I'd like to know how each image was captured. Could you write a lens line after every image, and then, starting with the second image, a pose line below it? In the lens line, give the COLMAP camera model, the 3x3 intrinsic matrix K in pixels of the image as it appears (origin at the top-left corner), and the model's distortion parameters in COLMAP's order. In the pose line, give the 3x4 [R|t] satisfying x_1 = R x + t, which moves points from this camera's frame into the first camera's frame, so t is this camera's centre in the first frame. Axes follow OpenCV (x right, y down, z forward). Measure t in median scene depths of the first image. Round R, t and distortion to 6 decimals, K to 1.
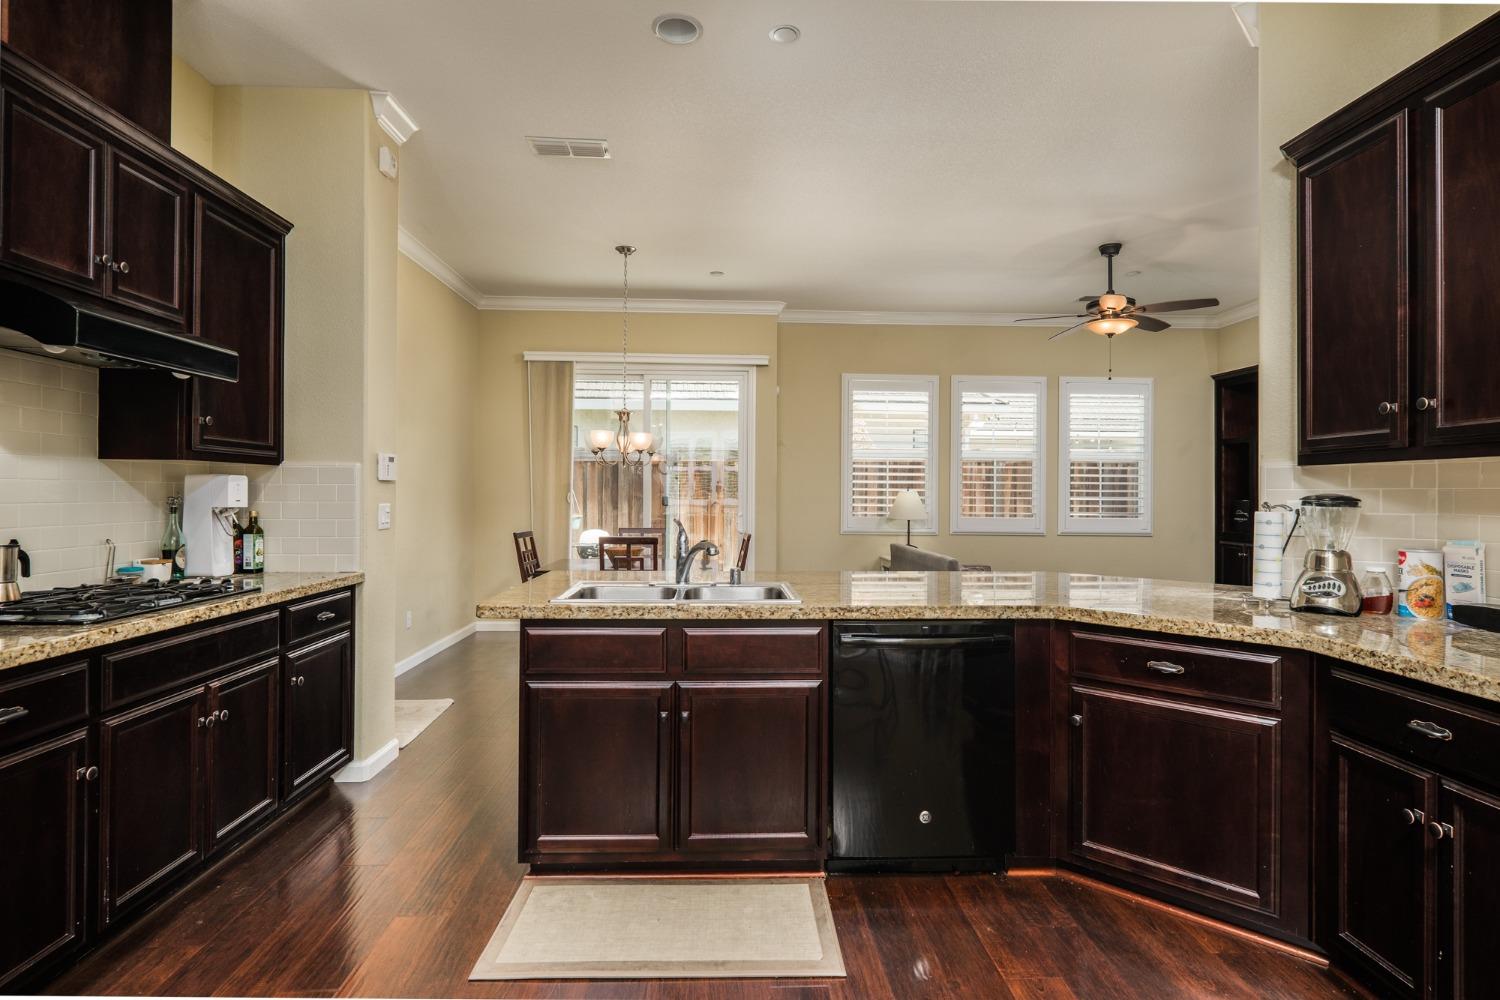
lens RADIAL K [[768.1, 0, 750.3], [0, 768.1, 491.2], [0, 0, 1]] dist [0.006468, -0.000711]
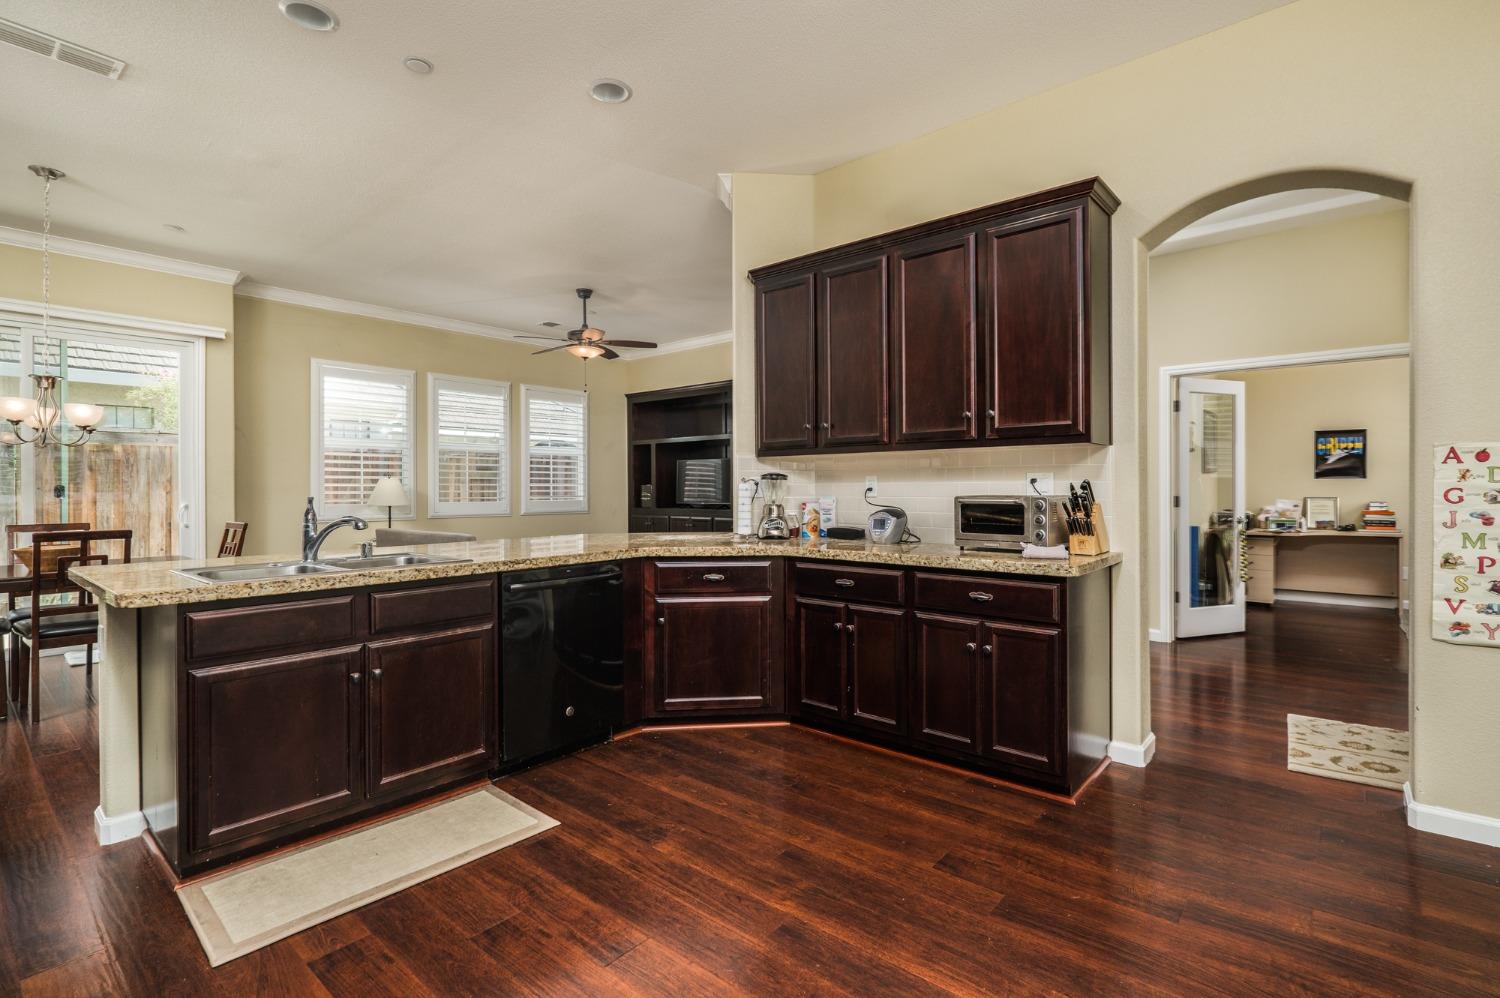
lens RADIAL K [[695.7, 0, 772.1], [0, 695.7, 490.8], [0, 0, 1]] dist [-0.000816, -0.000673]
pose [[0.671652, -0.013129, 0.740751, -0.417550], [0.006033, 0.999907, 0.012252, 0.023533], [-0.740843, -0.003760, 0.671668, -0.077838]]
